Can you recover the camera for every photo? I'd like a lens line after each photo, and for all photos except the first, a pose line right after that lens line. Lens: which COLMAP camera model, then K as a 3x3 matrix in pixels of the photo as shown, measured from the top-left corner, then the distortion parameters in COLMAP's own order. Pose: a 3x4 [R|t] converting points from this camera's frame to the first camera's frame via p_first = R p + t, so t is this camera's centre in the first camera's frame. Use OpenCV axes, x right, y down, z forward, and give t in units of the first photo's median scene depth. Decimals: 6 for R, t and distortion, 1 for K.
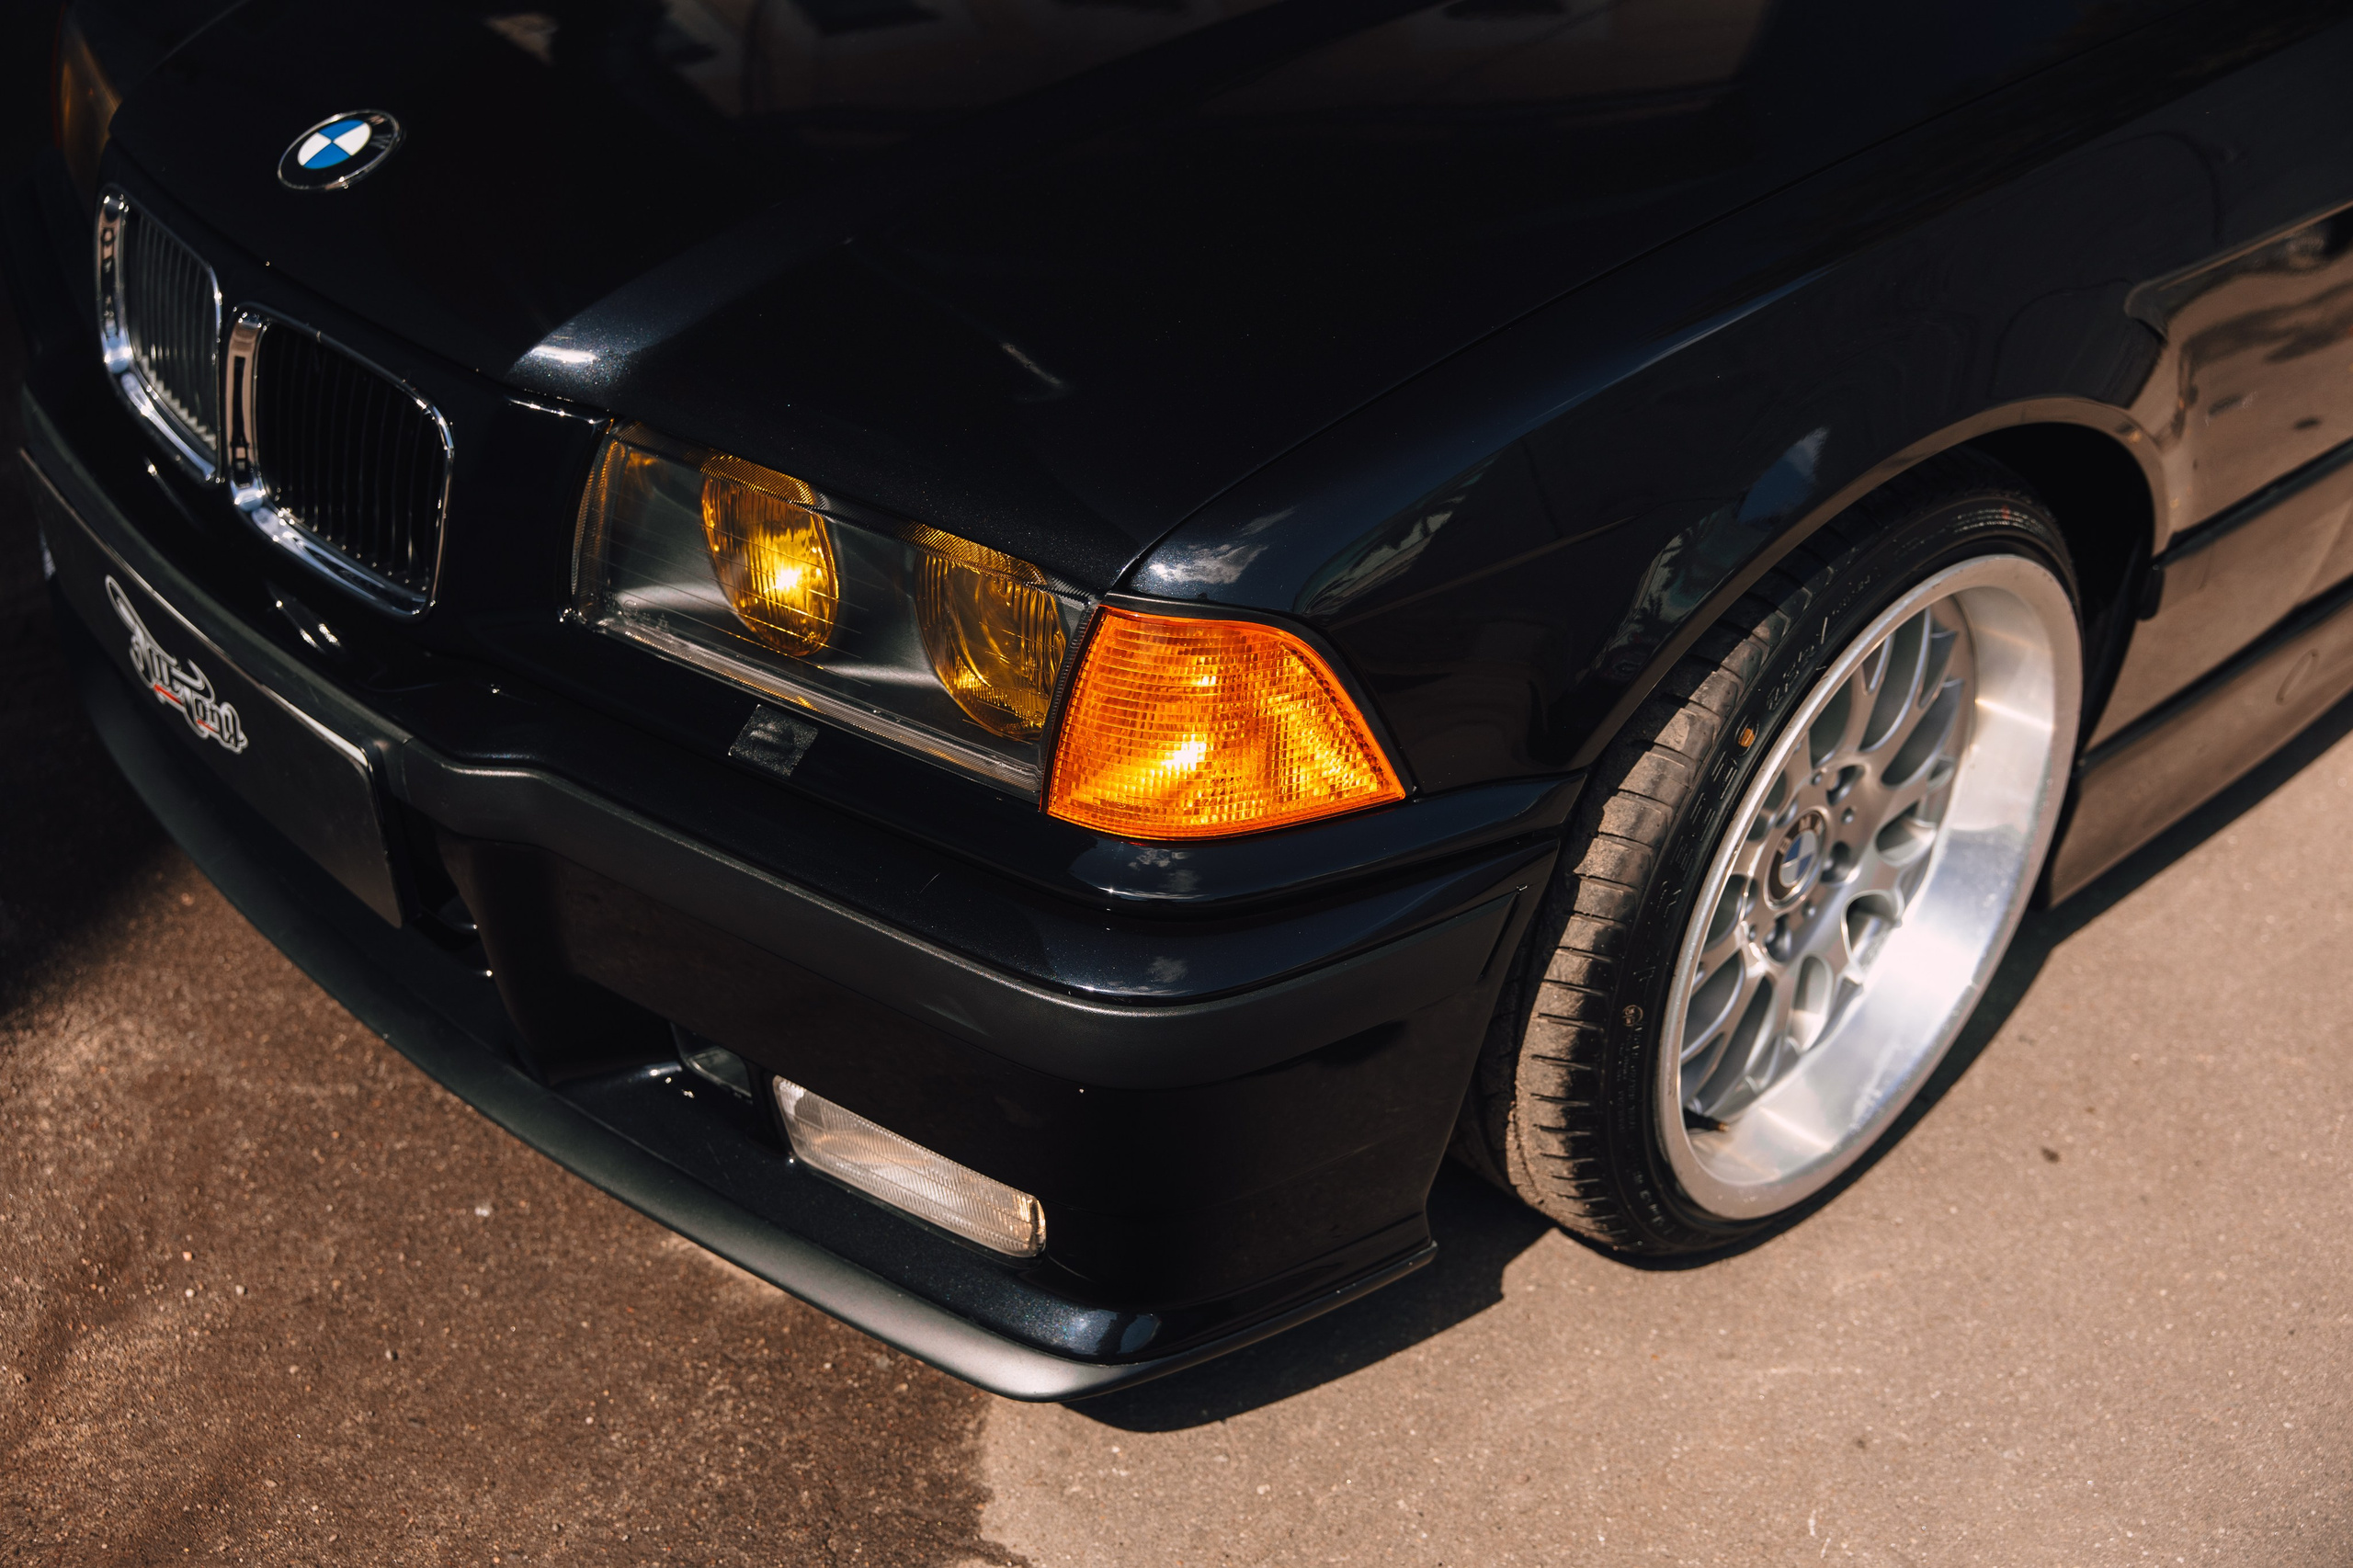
lens RADIAL K [[2312.3, 0, 1184.8], [0, 2312.3, 770.2], [0, 0, 1]] dist [-0.002589, 0.000000]
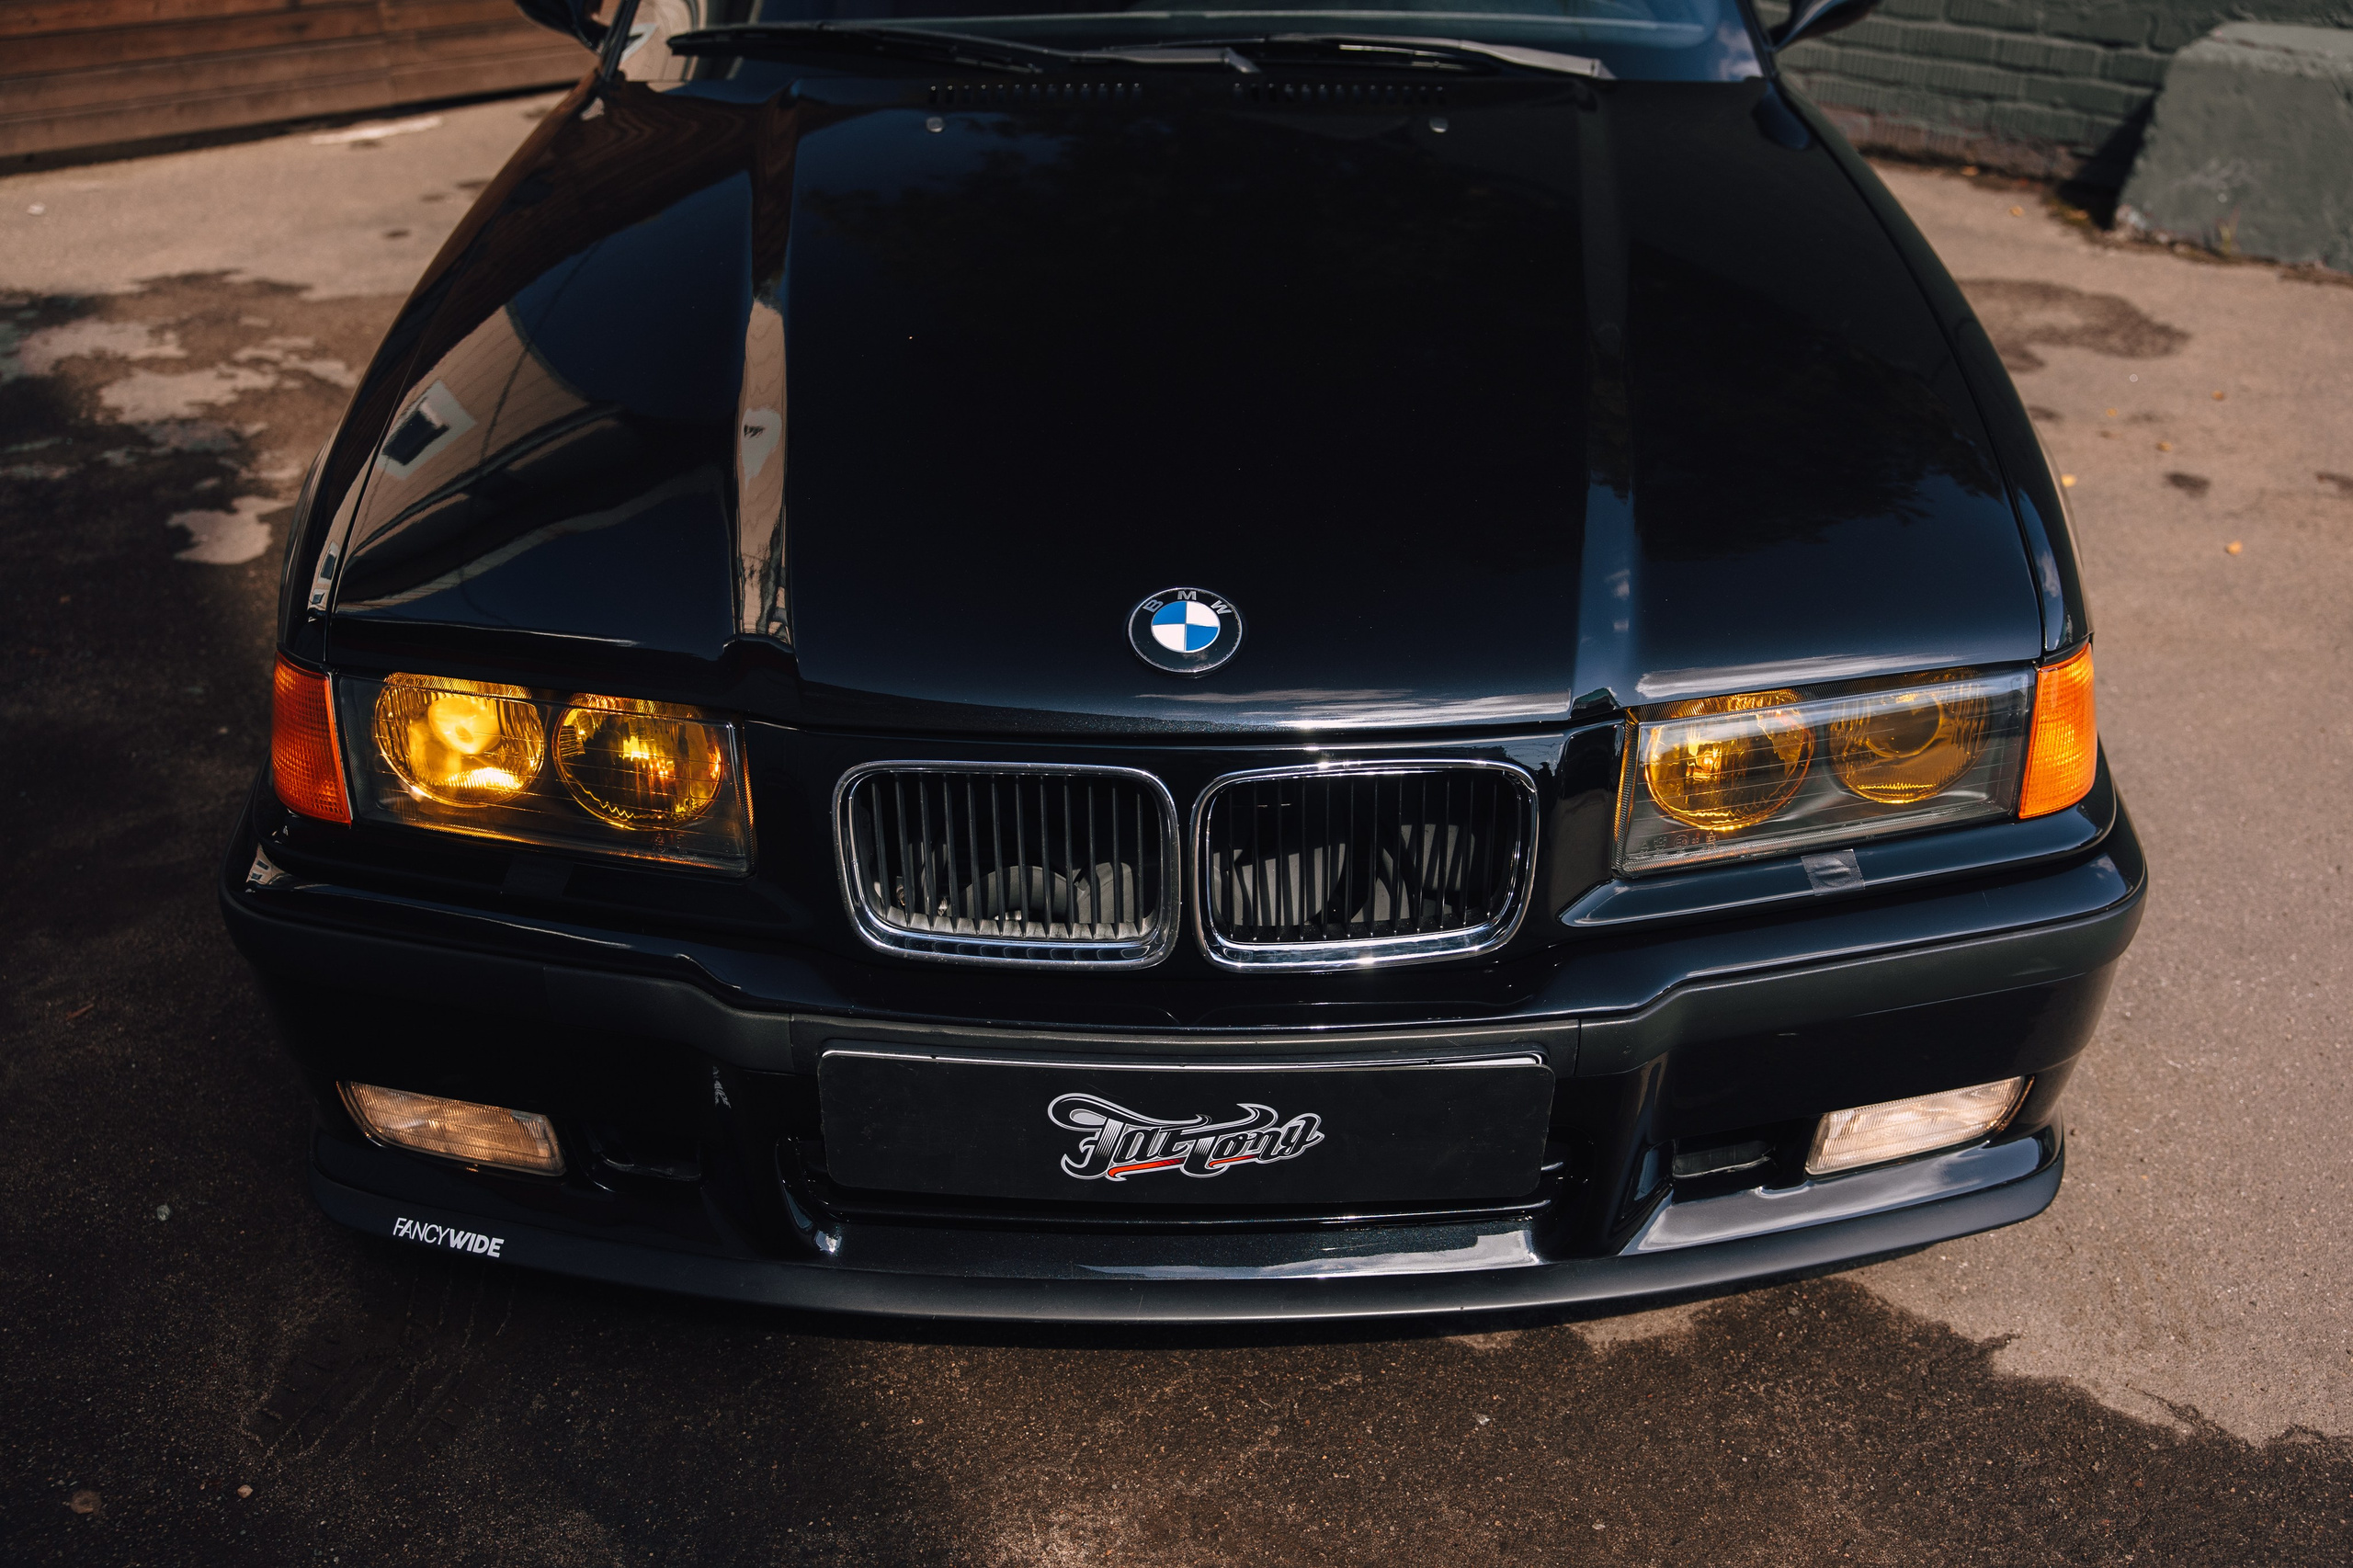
lens RADIAL K [[2111.3, 0, 1182.1], [0, 2111.3, 791.2], [0, 0, 1]] dist [-0.013285, -0.001677]
pose [[0.680736, -0.400797, 0.613156, -1.077266], [0.426141, 0.897502, 0.113556, -0.328255], [-0.595821, 0.183989, 0.781758, 0.214052]]
